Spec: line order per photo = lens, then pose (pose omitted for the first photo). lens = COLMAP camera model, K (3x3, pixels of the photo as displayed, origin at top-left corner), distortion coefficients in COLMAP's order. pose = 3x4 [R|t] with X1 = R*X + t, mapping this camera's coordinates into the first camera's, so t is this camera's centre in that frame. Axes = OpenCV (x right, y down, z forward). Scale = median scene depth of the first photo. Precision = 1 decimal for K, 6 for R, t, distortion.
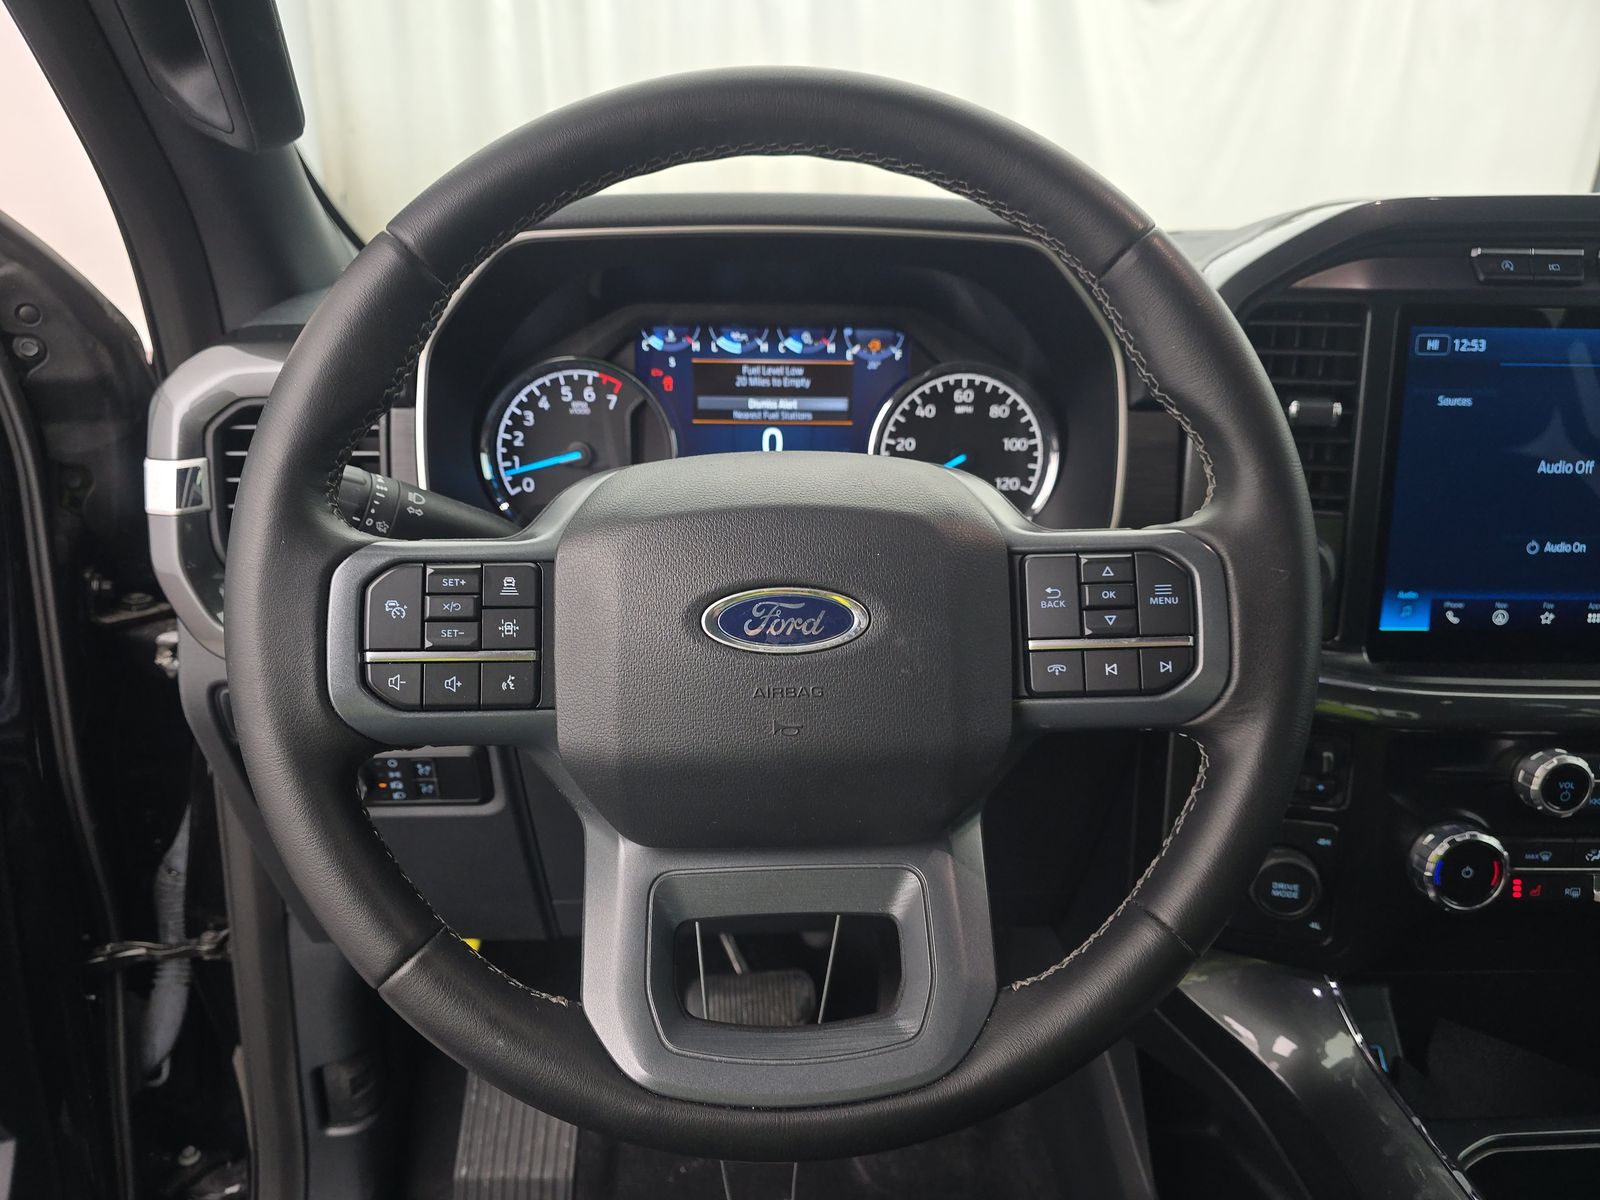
lens RADIAL K [[1070.3, 0, 792.5], [0, 1070.3, 600.5], [0, 0, 1]] dist [0.037493, -0.026062]
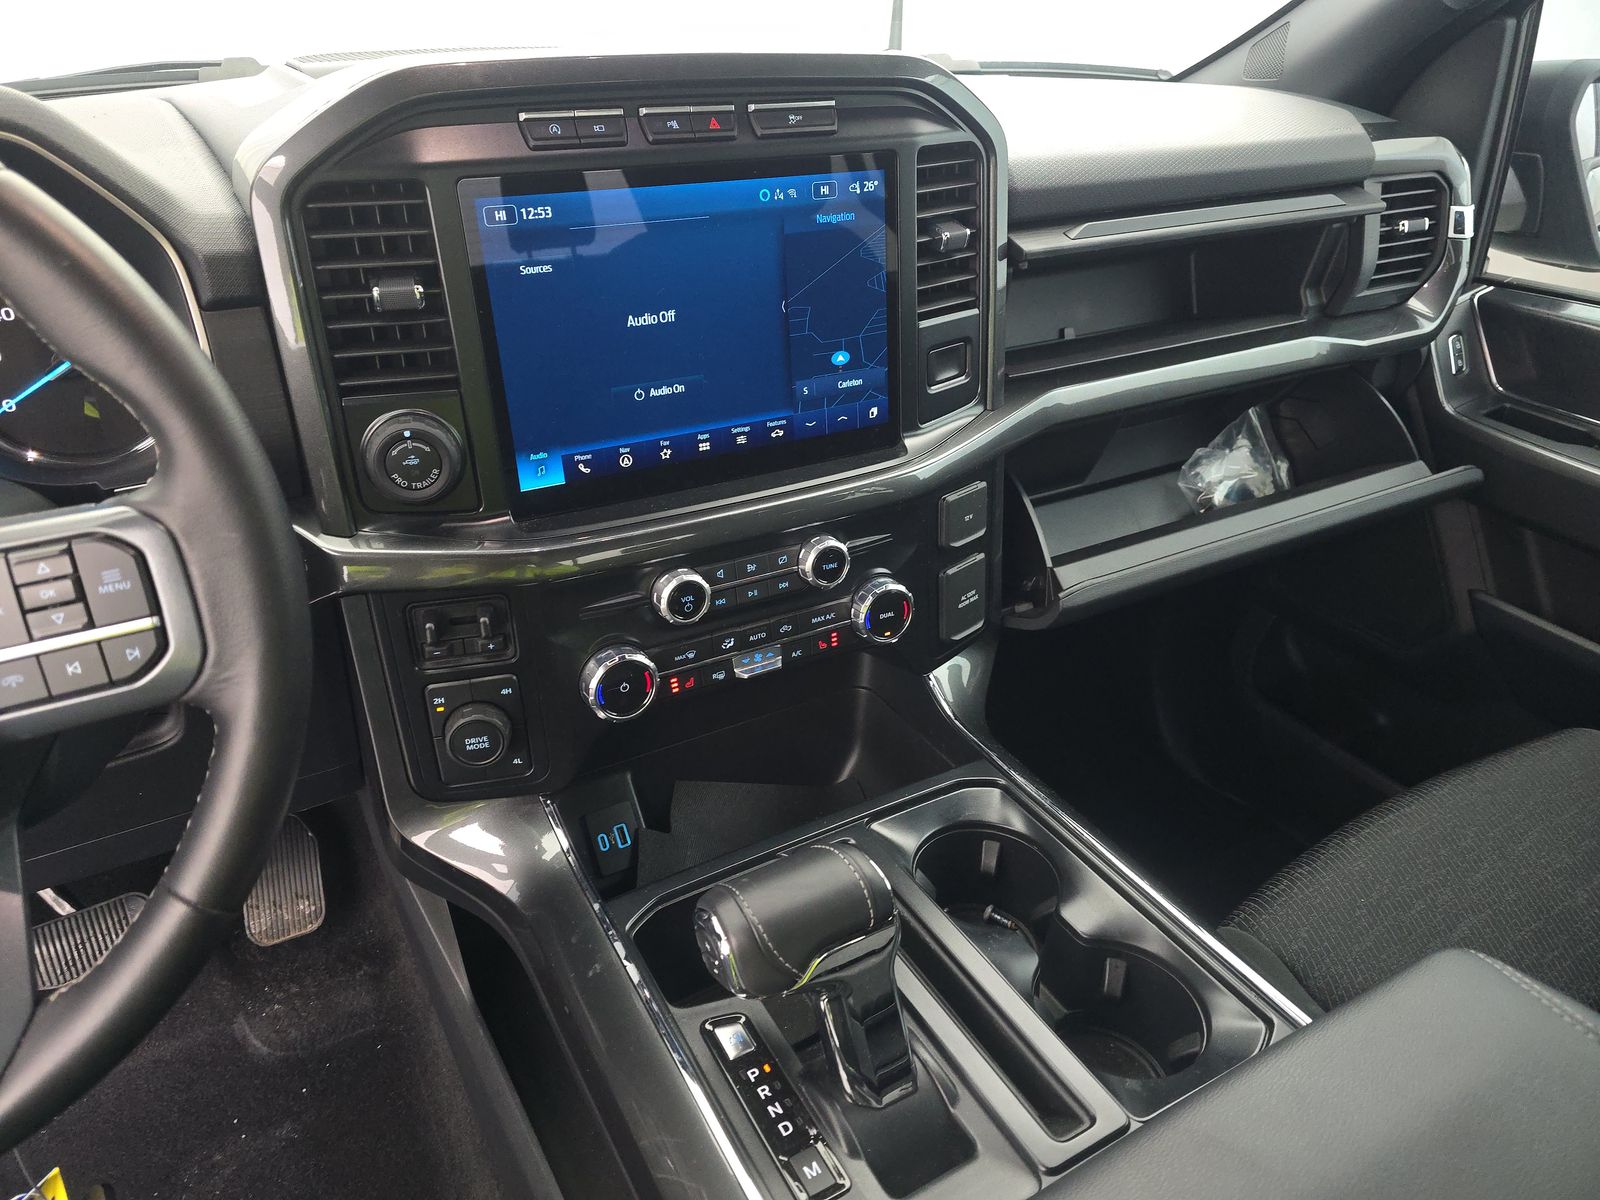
lens RADIAL K [[1070.3, 0, 792.5], [0, 1070.3, 600.5], [0, 0, 1]] dist [0.037493, -0.026062]
pose [[0.894284, -0.226990, 0.385658, 0.365052], [0.133792, 0.958007, 0.253618, -0.109403], [-0.427032, -0.175209, 0.887100, -0.088116]]
